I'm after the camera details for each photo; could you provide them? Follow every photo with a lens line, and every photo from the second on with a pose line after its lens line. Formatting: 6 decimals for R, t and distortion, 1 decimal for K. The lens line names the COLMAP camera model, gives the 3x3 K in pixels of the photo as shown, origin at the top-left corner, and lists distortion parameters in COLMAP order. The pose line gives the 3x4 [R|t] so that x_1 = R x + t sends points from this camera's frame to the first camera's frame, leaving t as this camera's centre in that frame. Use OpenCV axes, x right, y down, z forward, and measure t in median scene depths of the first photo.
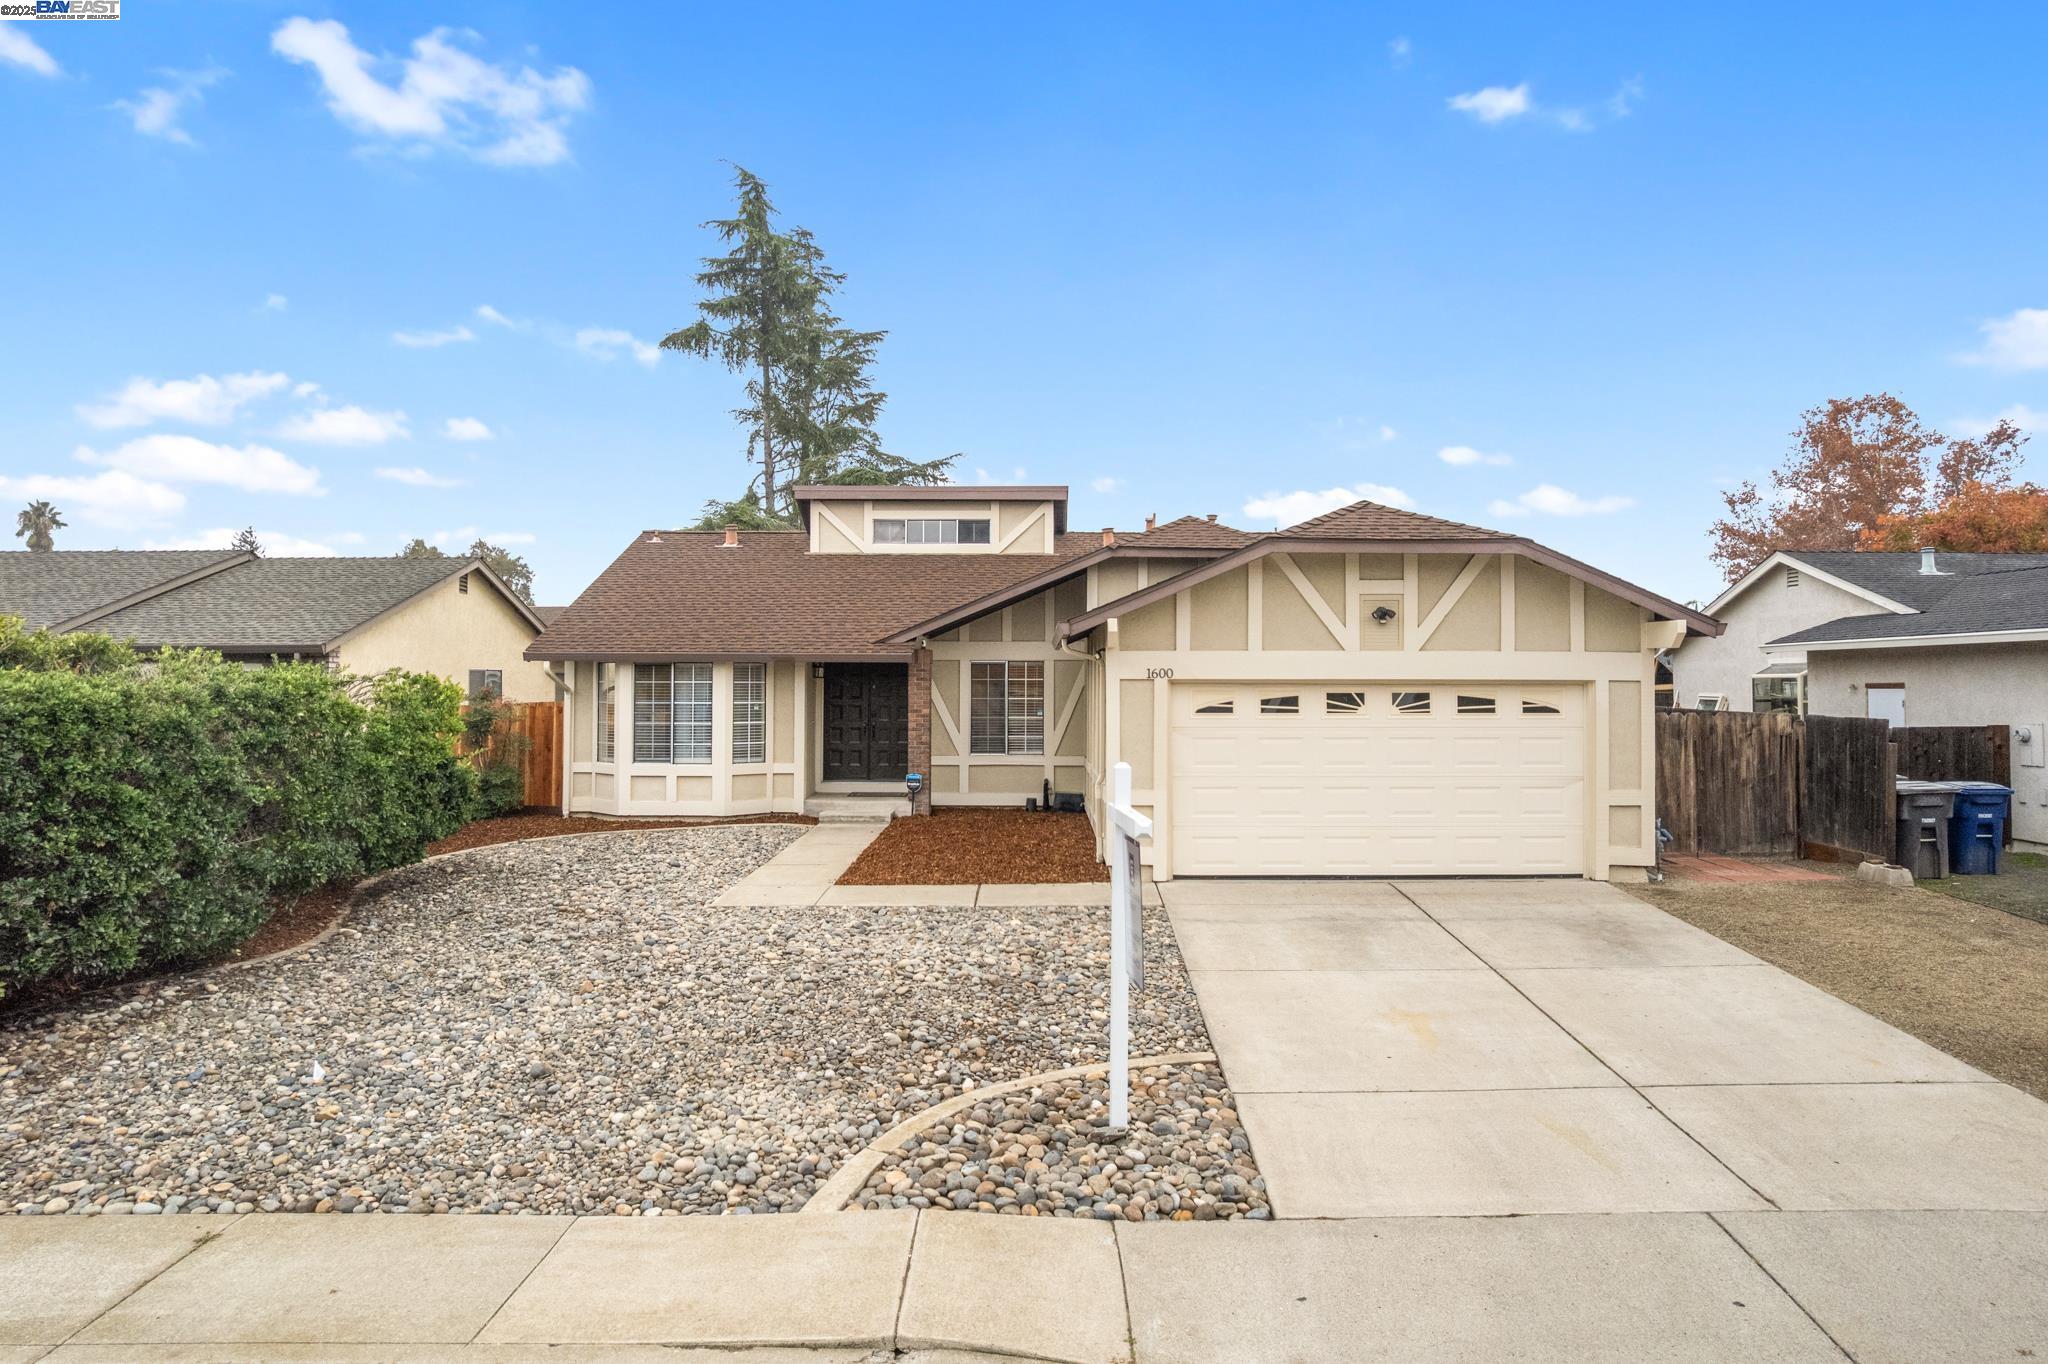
lens RADIAL K [[1318.3, 0, 1029.3], [0, 1318.3, 671.9], [0, 0, 1]] dist [-0.083177, 0.059332]
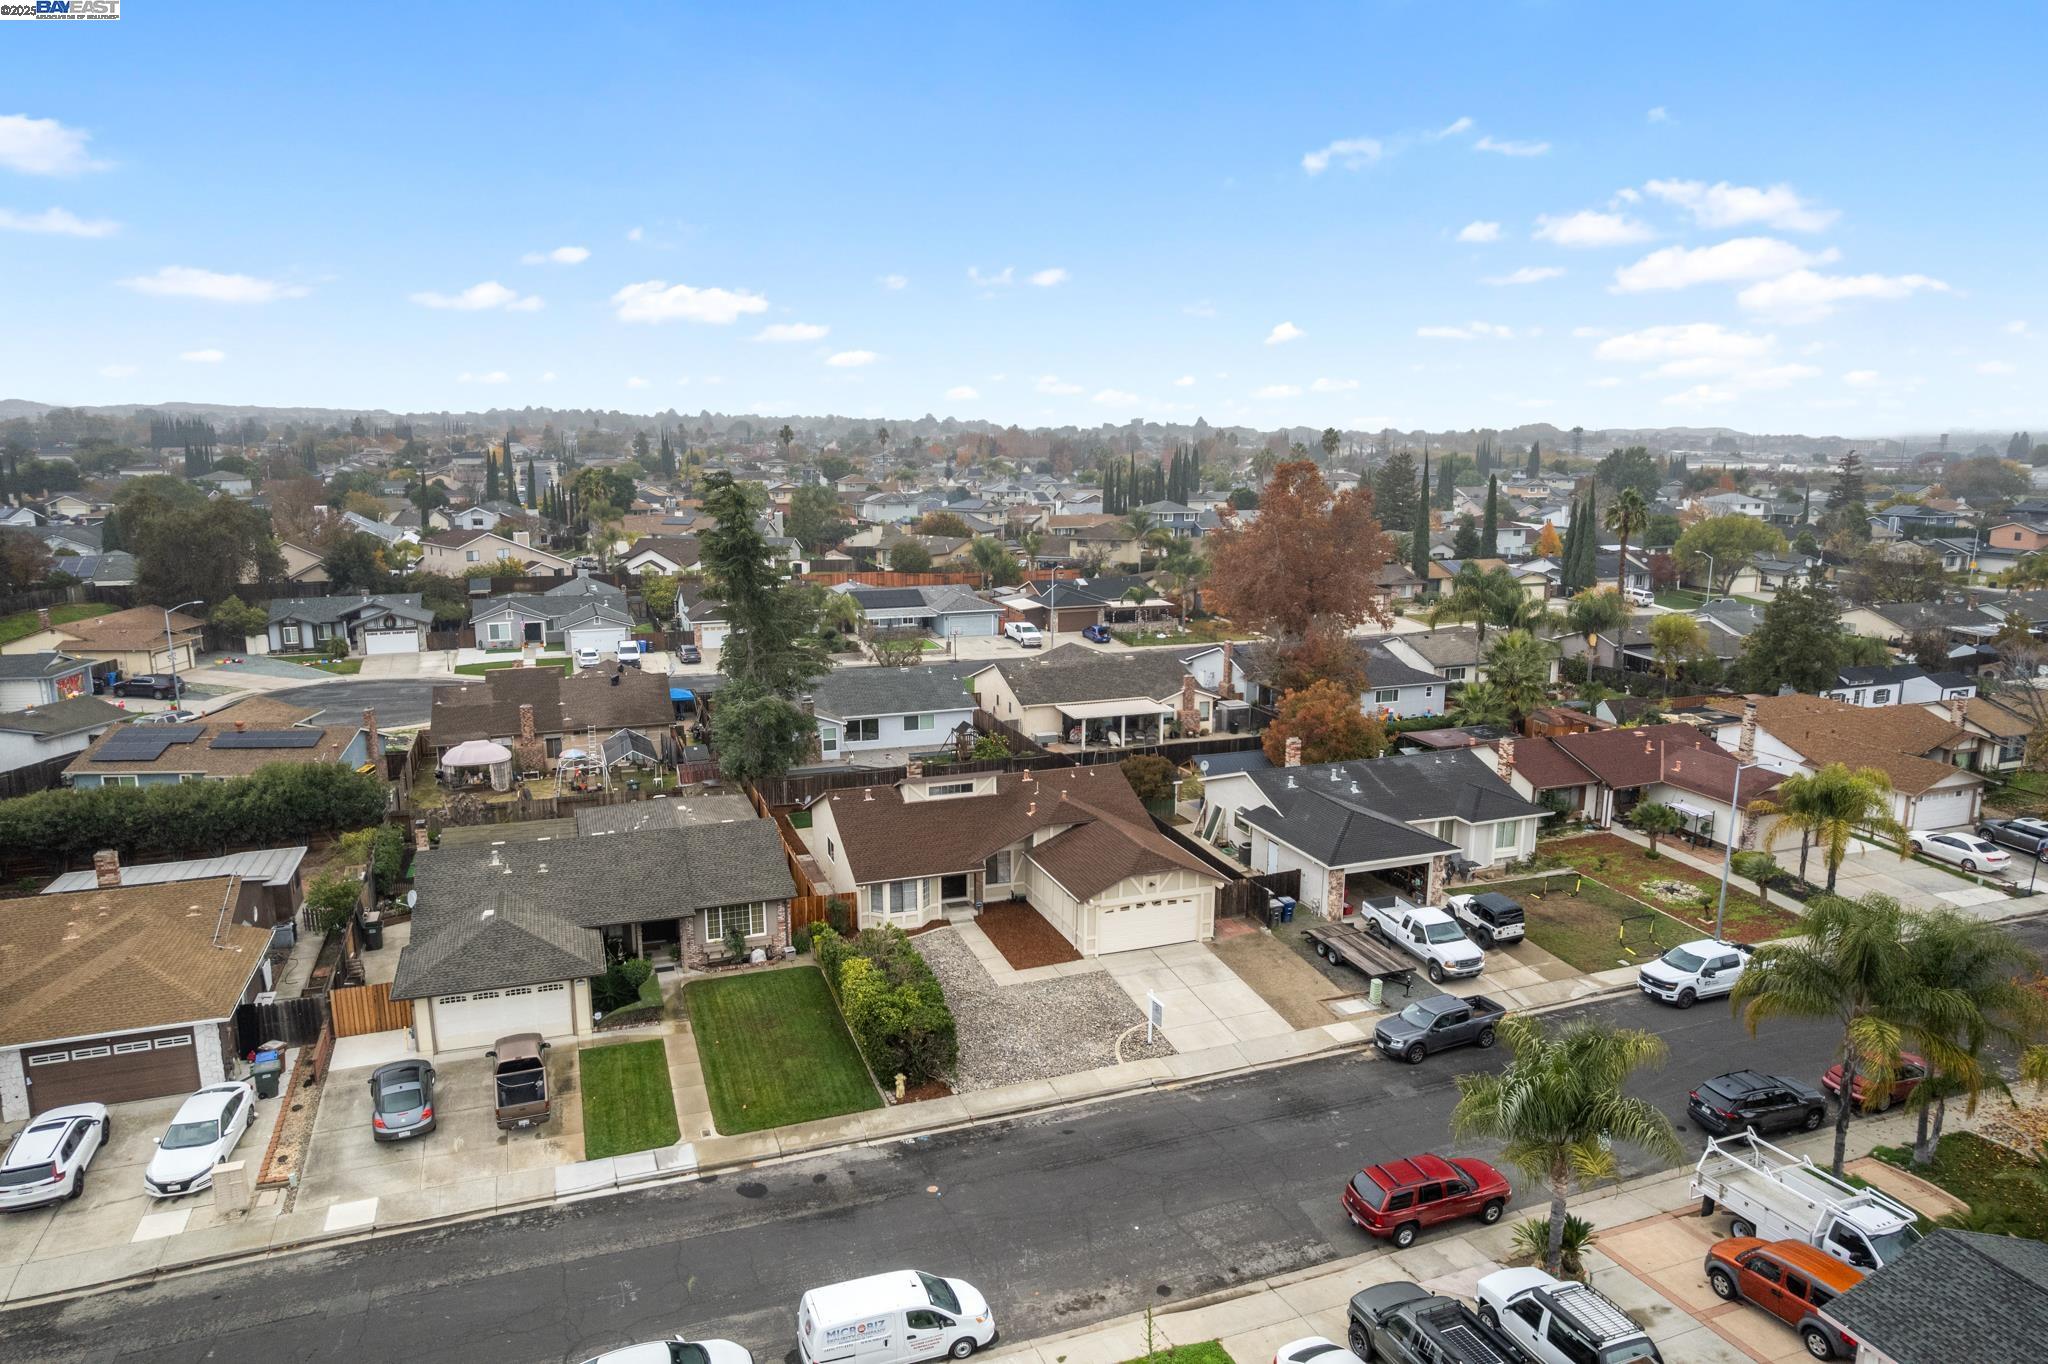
lens RADIAL K [[1318.3, 0, 1029.3], [0, 1318.3, 671.9], [0, 0, 1]] dist [-0.083177, 0.059332]
pose [[0.932184, -0.065219, 0.356061, -1.015070], [-0.009181, 0.979059, 0.203368, -1.044917], [-0.361868, -0.192845, 0.912065, -1.644441]]
